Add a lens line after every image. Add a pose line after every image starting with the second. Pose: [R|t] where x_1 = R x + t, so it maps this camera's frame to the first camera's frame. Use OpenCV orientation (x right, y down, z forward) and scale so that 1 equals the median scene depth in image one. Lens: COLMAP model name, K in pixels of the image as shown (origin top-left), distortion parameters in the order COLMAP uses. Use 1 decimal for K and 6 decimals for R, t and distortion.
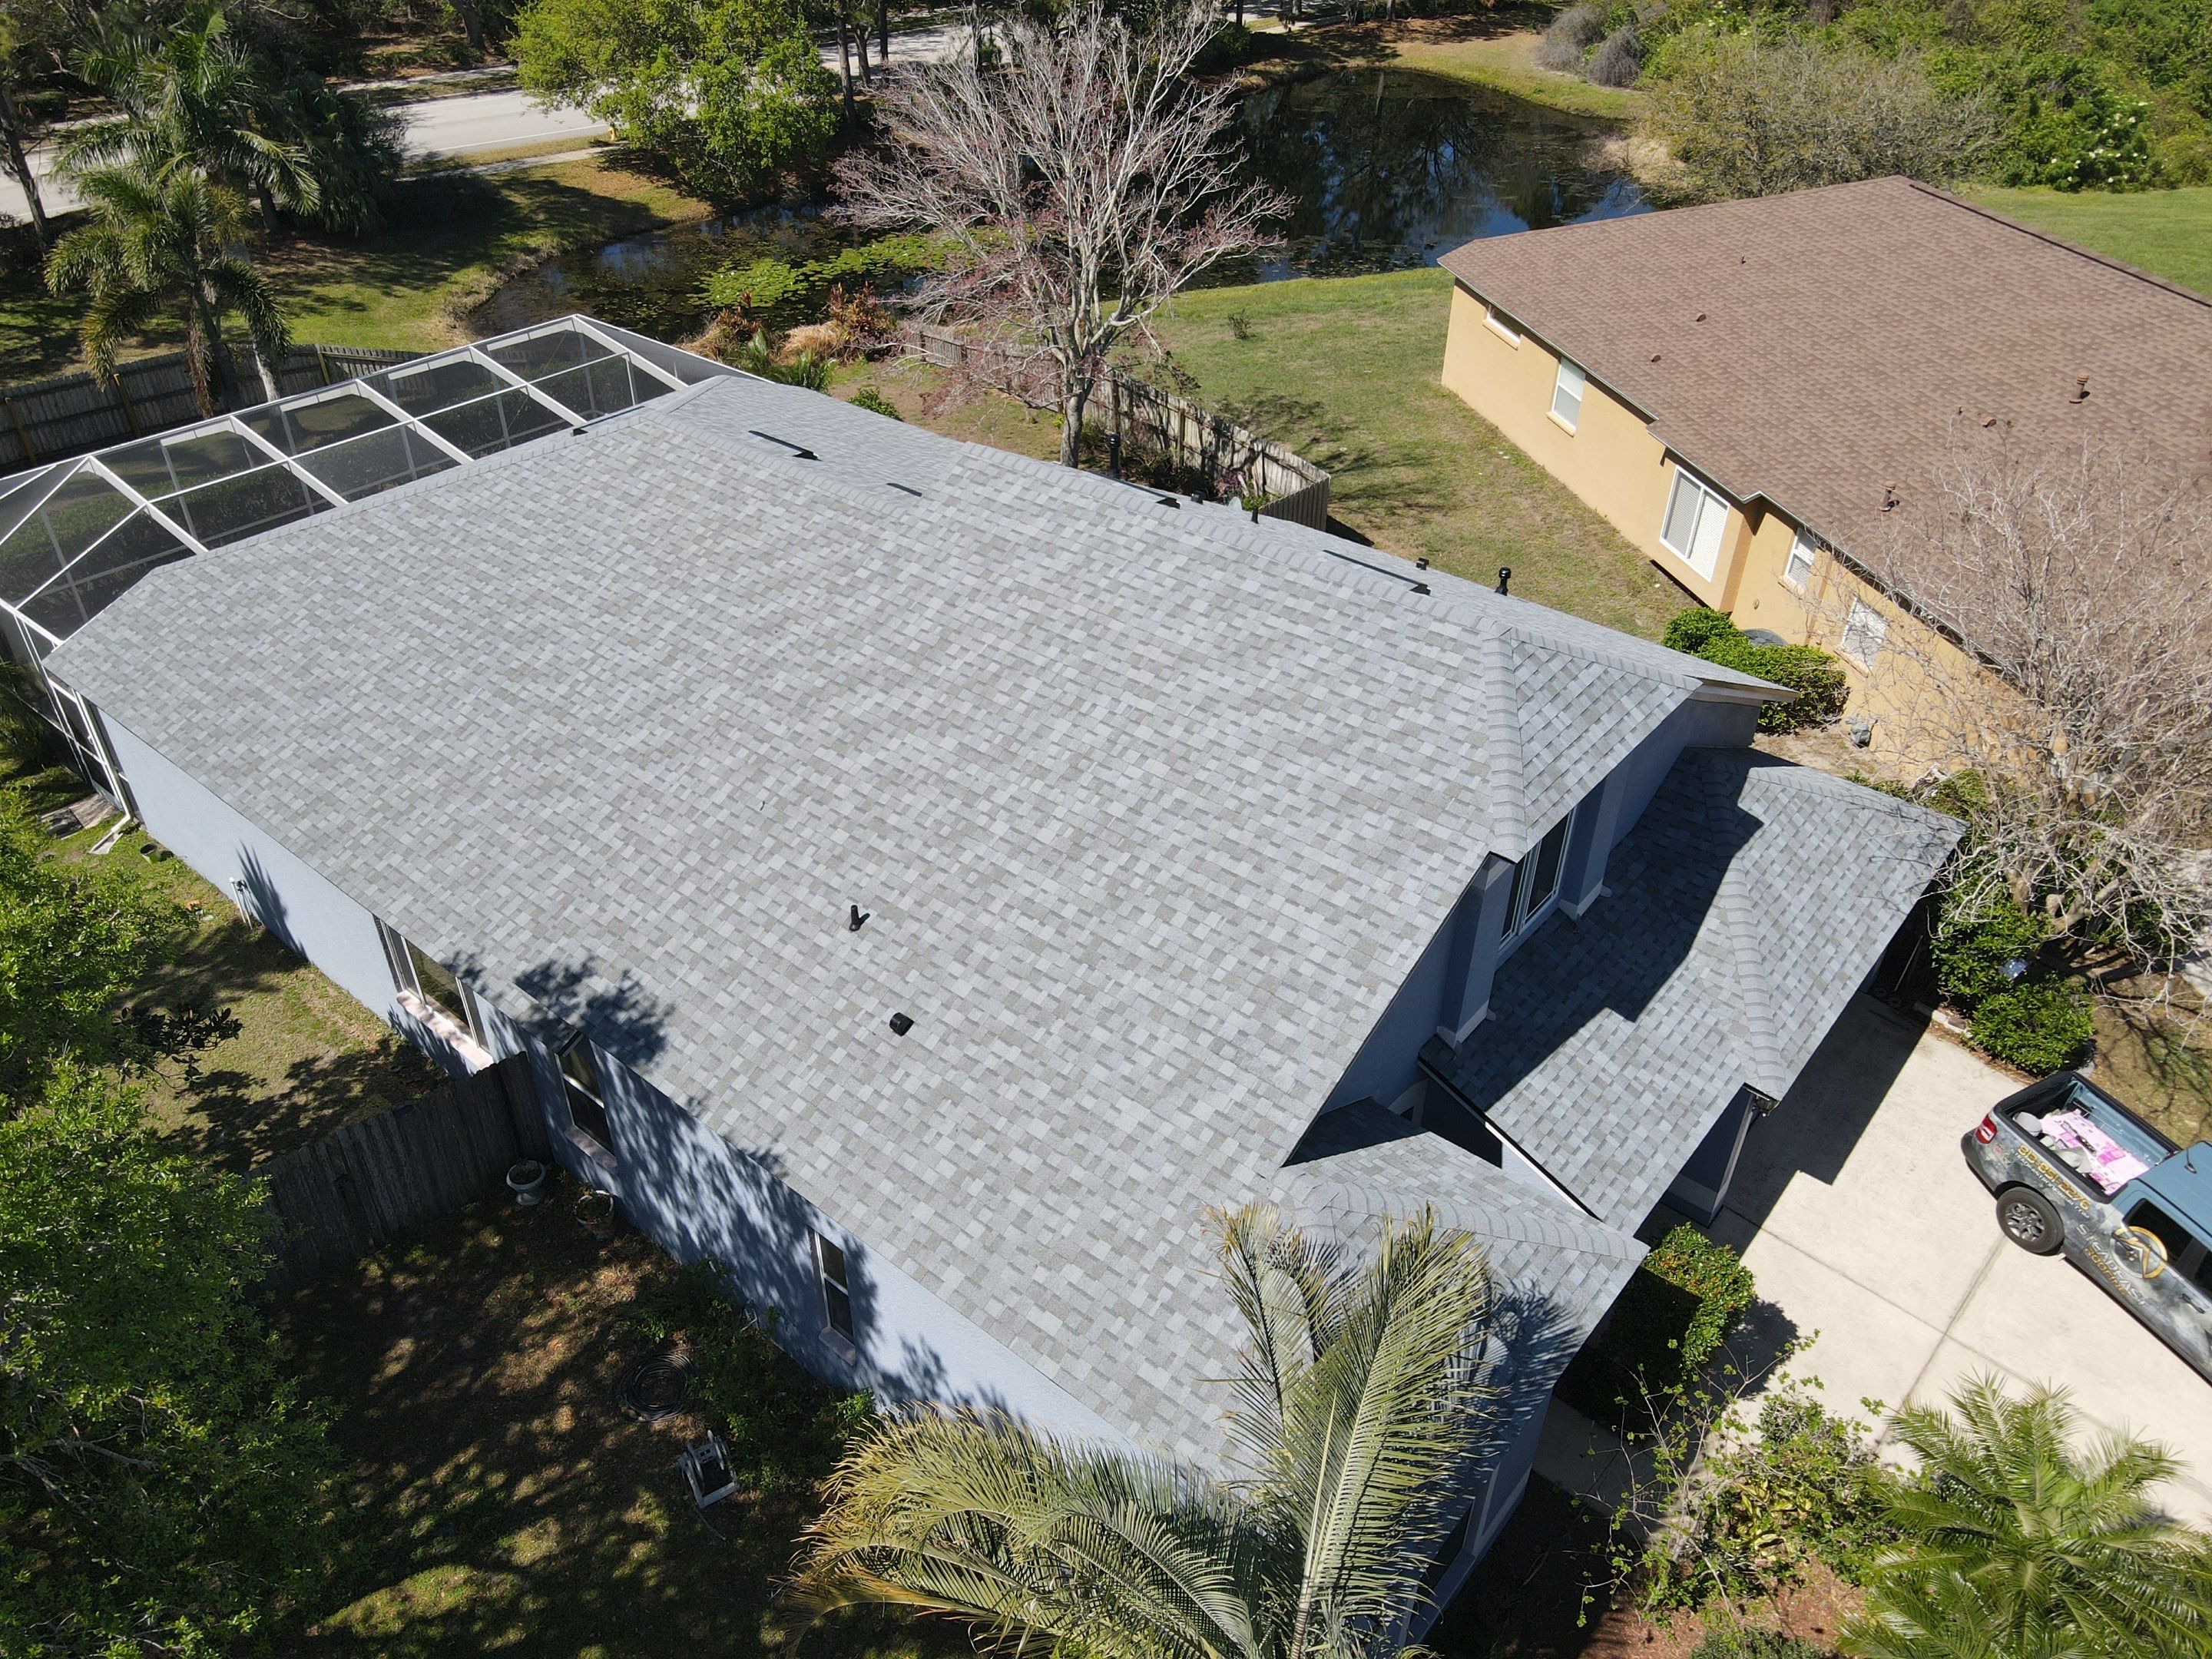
lens RADIAL K [[1631.1, 0, 1074.2], [0, 1631.1, 810.8], [0, 0, 1]] dist [-0.004624, 0.028785]
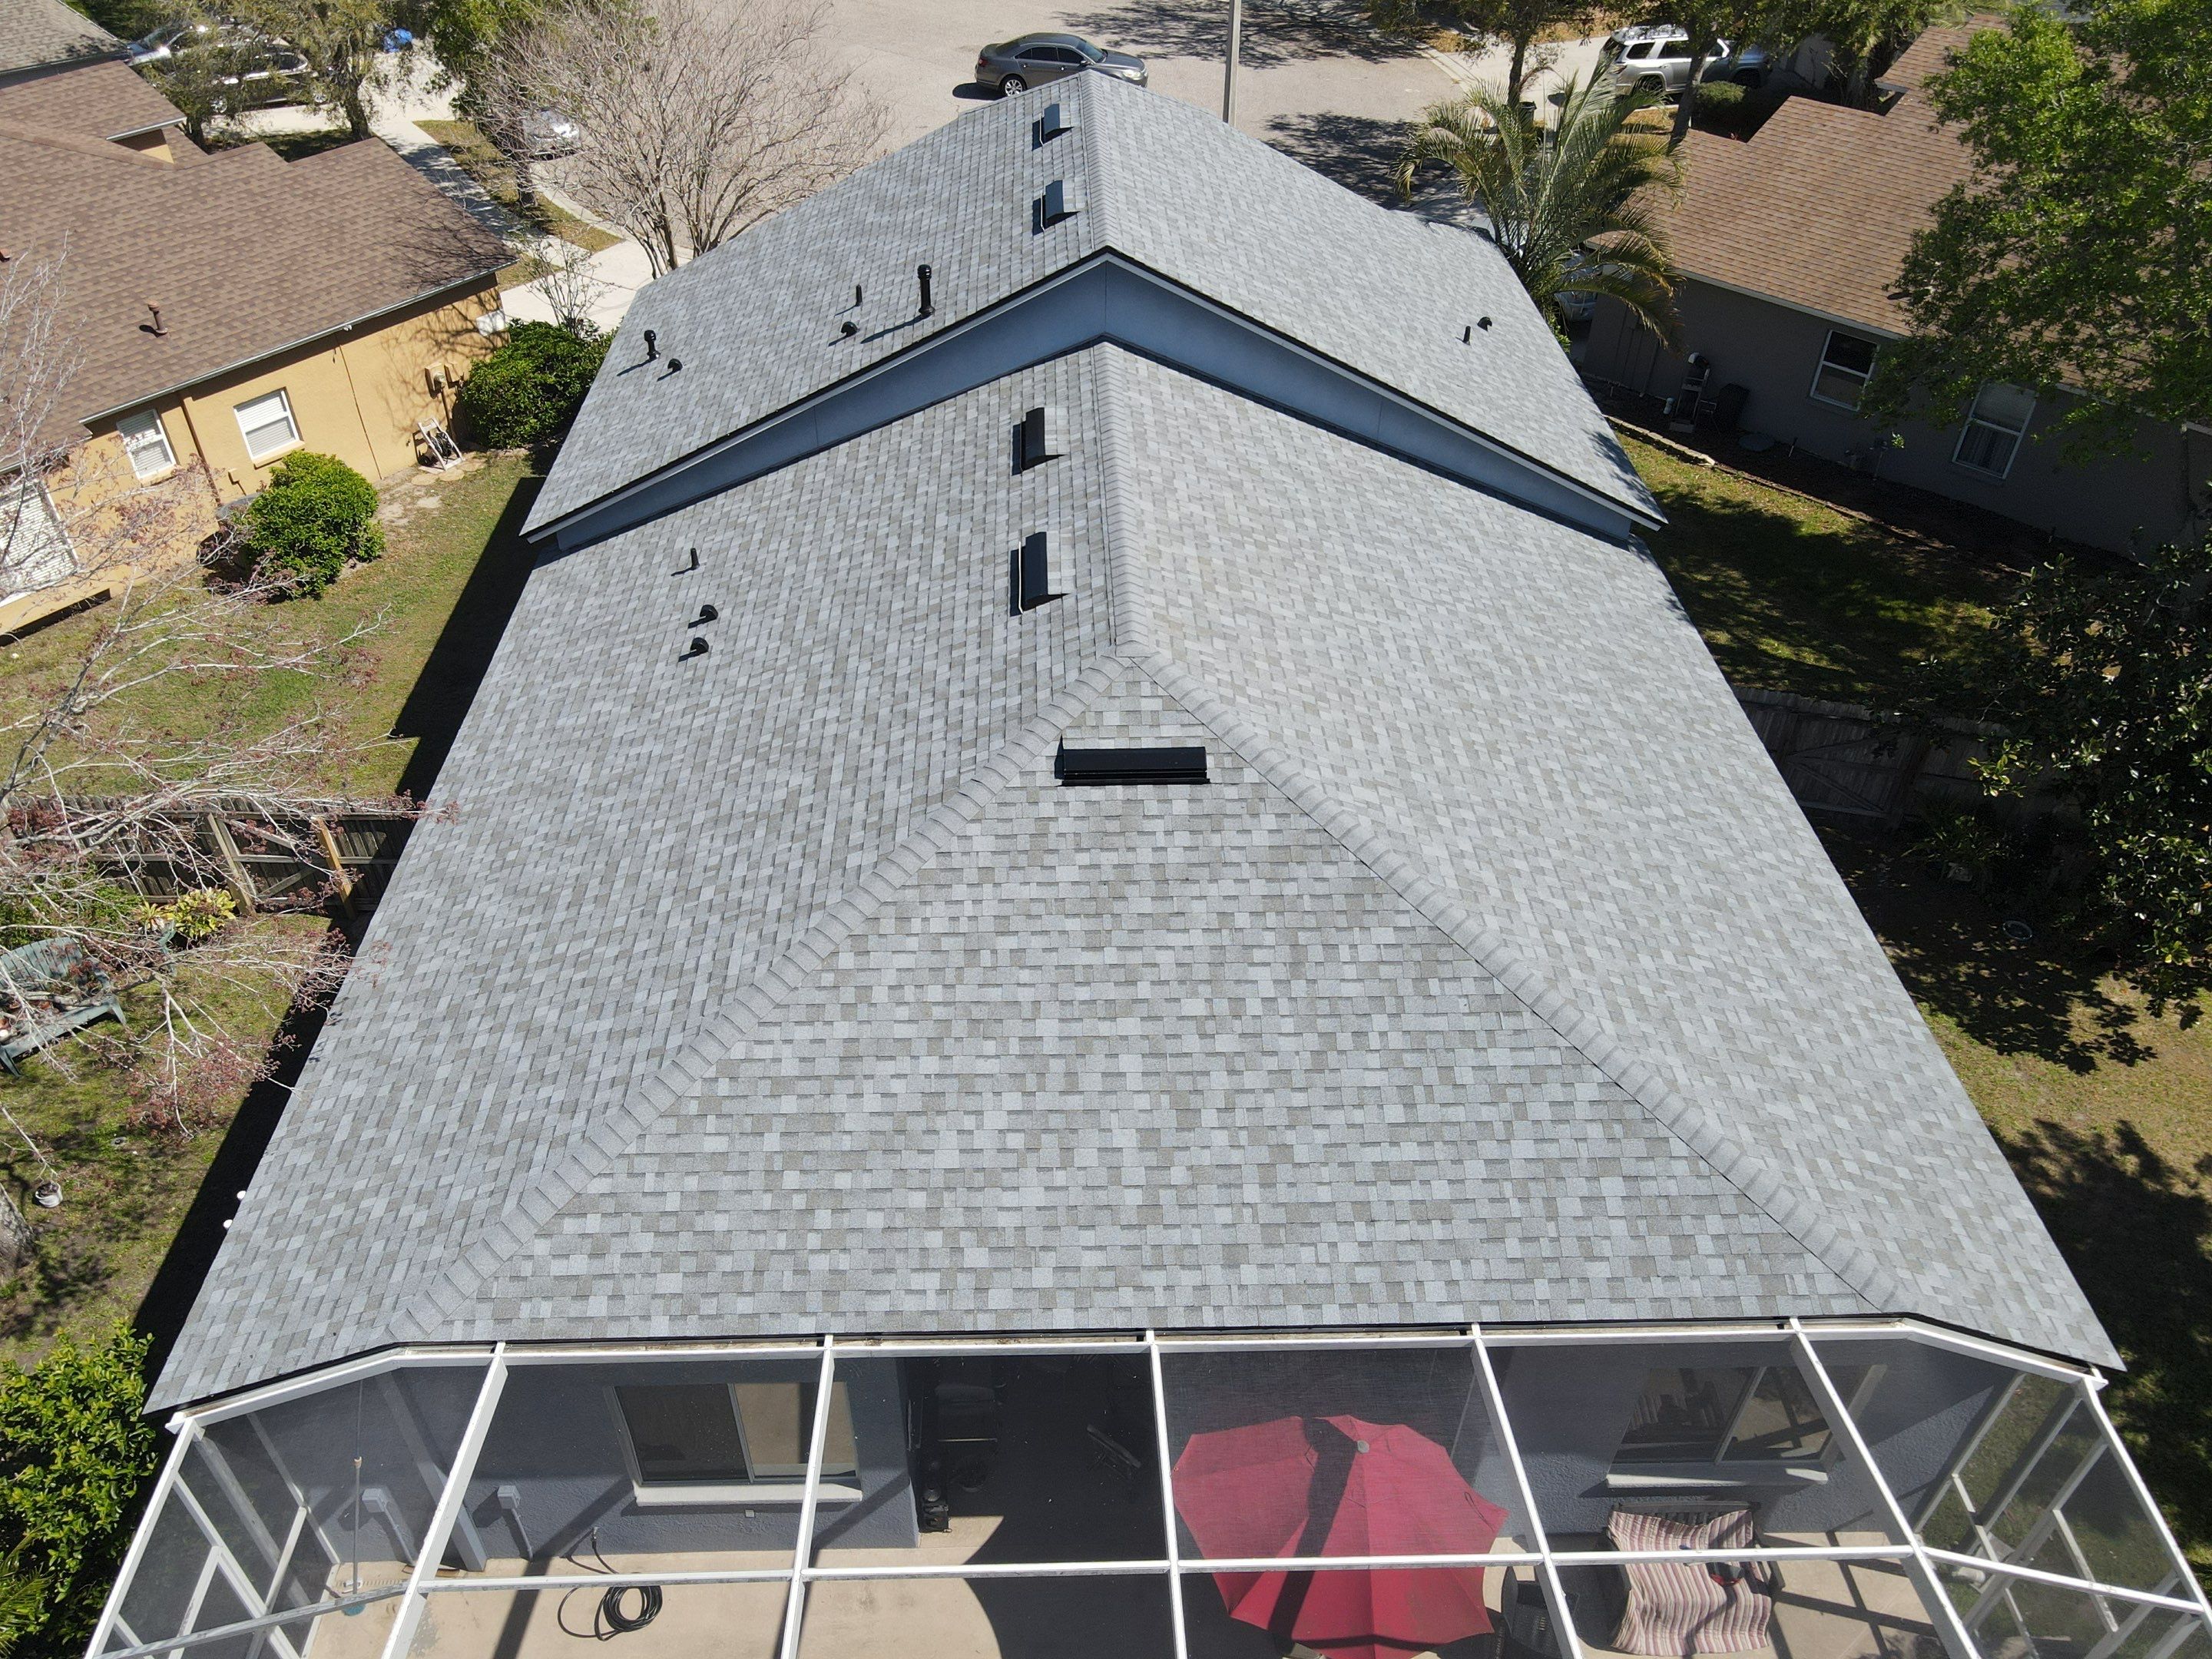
lens RADIAL K [[1631.1, 0, 1088.5], [0, 1631.1, 826.9], [0, 0, 1]] dist [-0.004624, 0.028785]
pose [[-0.670555, -0.475916, 0.569086, -0.827142], [0.419041, 0.390027, 0.819929, -0.956348], [-0.612177, 0.788278, -0.062107, 1.459841]]
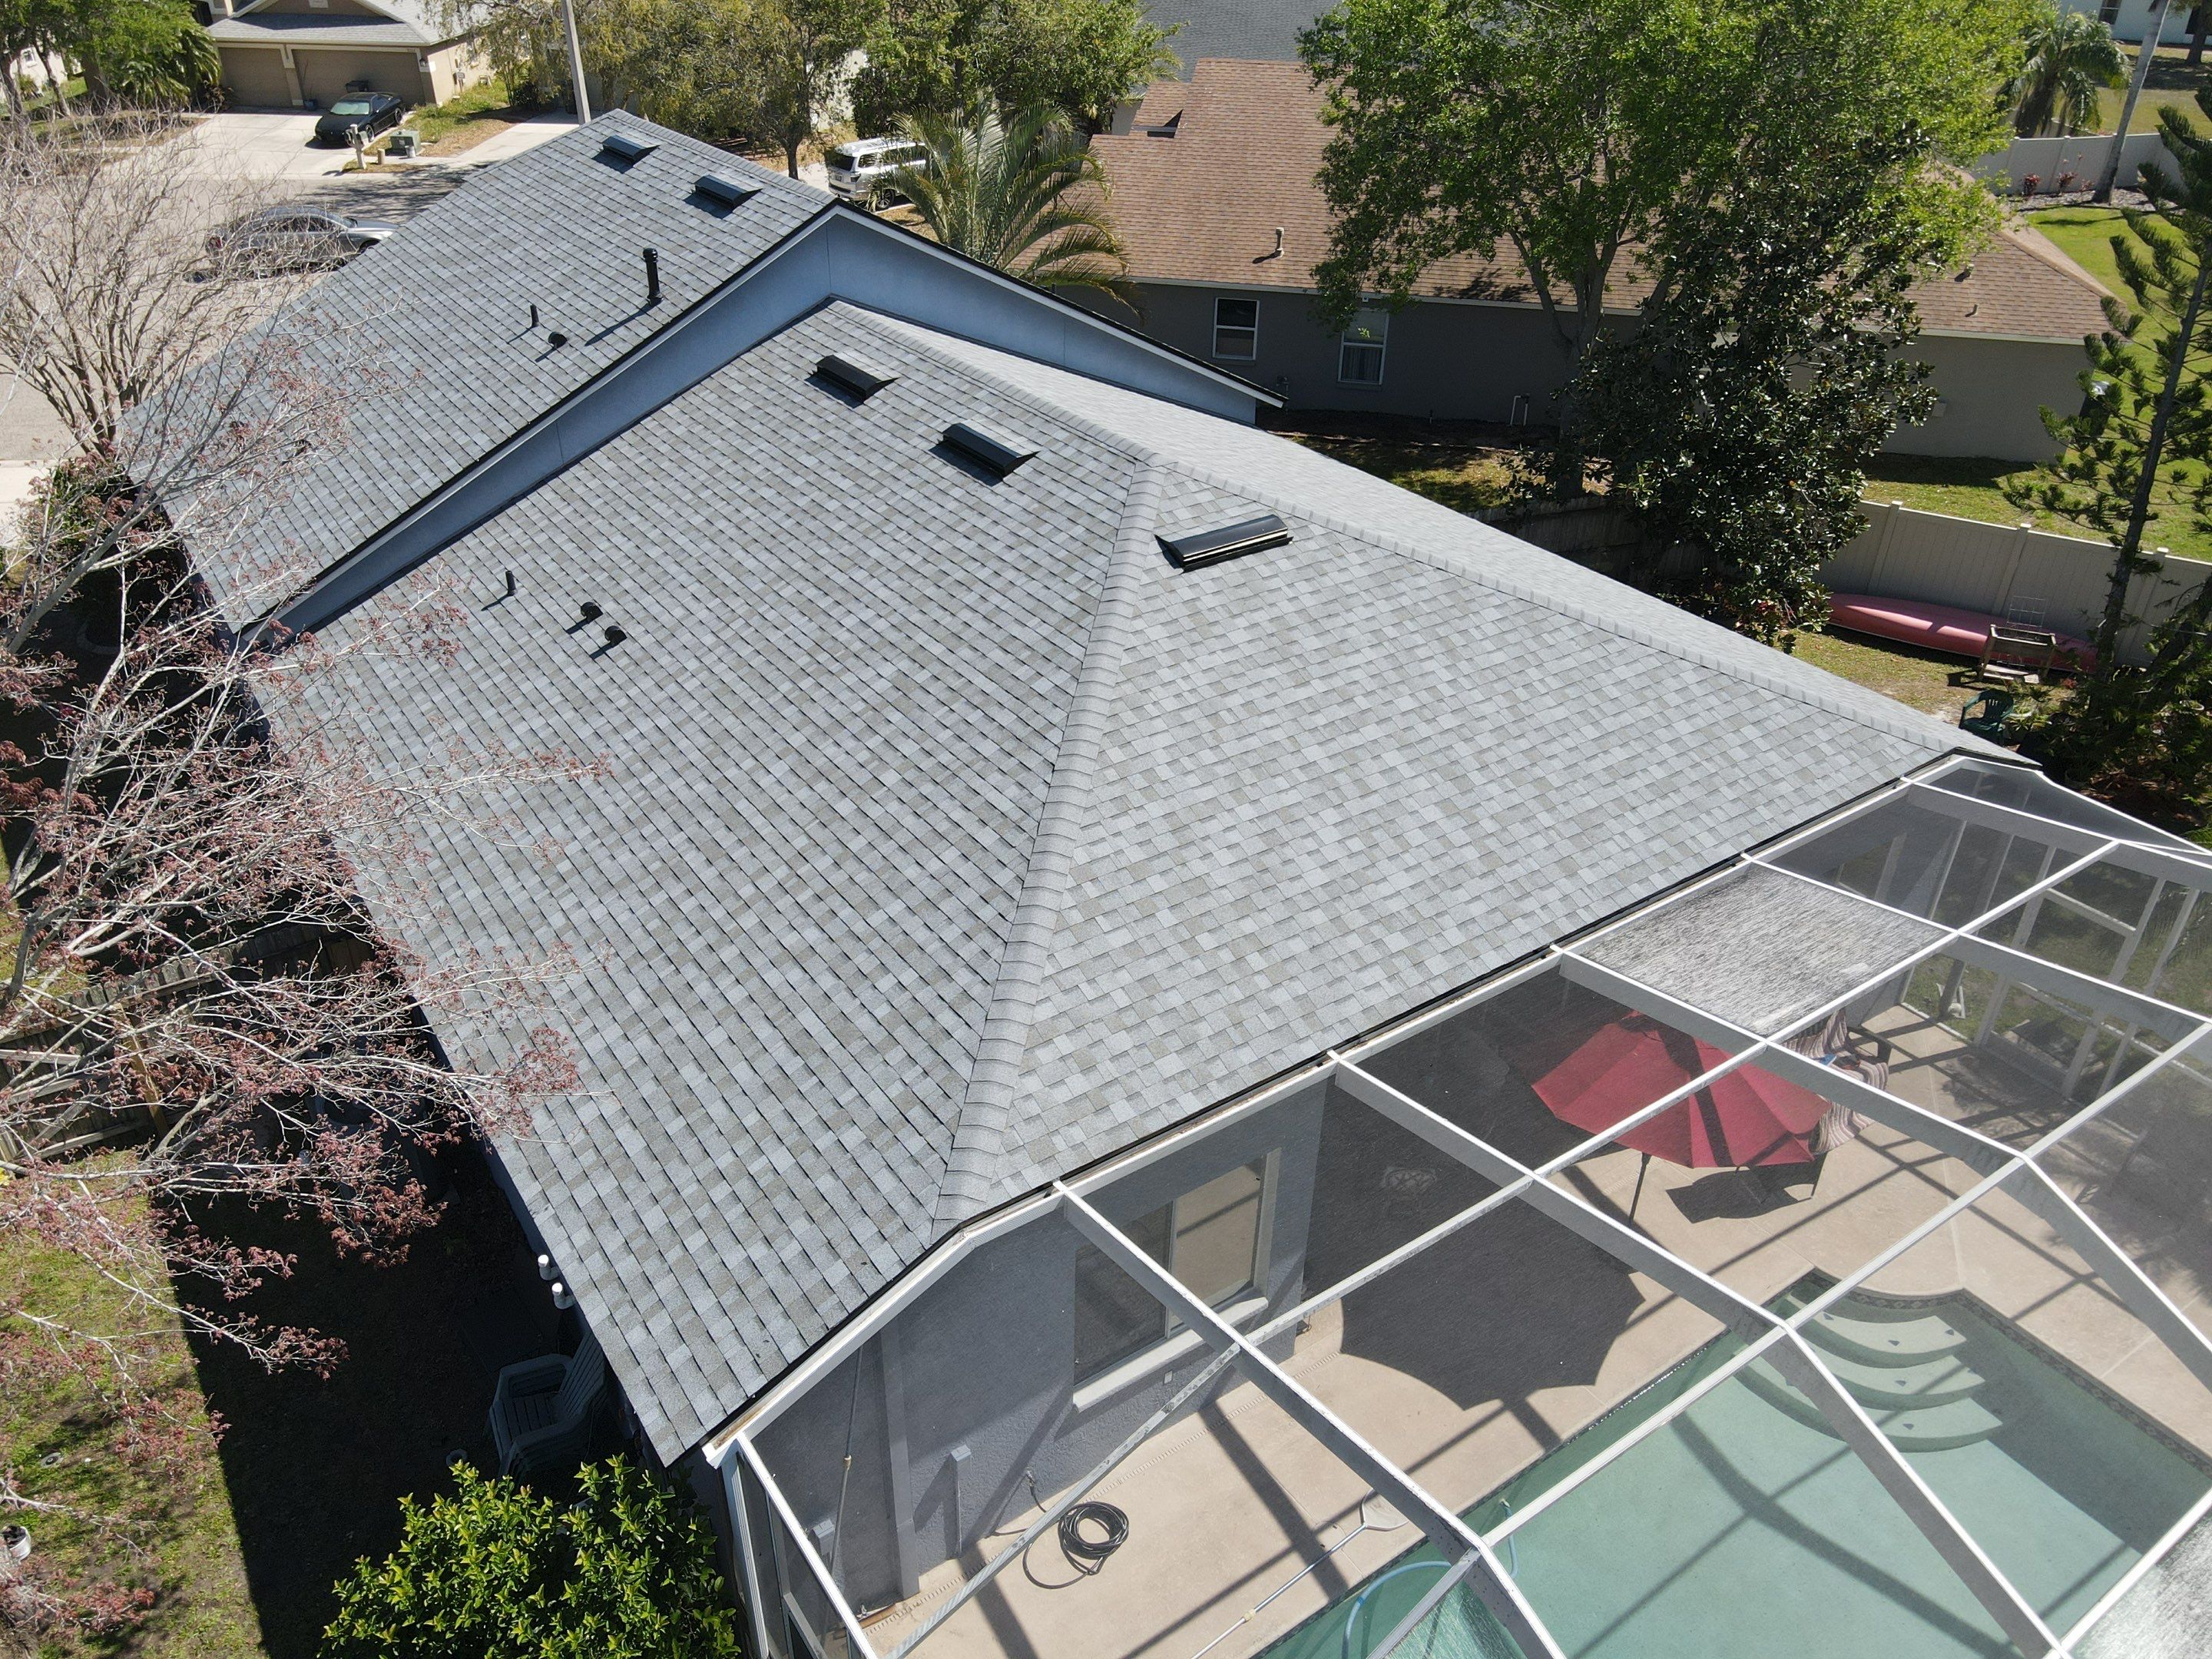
lens RADIAL K [[1631.1, 0, 1090.9], [0, 1631.1, 814.7], [0, 0, 1]] dist [-0.004624, 0.028785]
pose [[-0.965698, -0.145618, 0.214995, -0.519142], [0.140069, 0.405058, 0.903498, -1.022076], [-0.218651, 0.902620, -0.370767, 1.817899]]
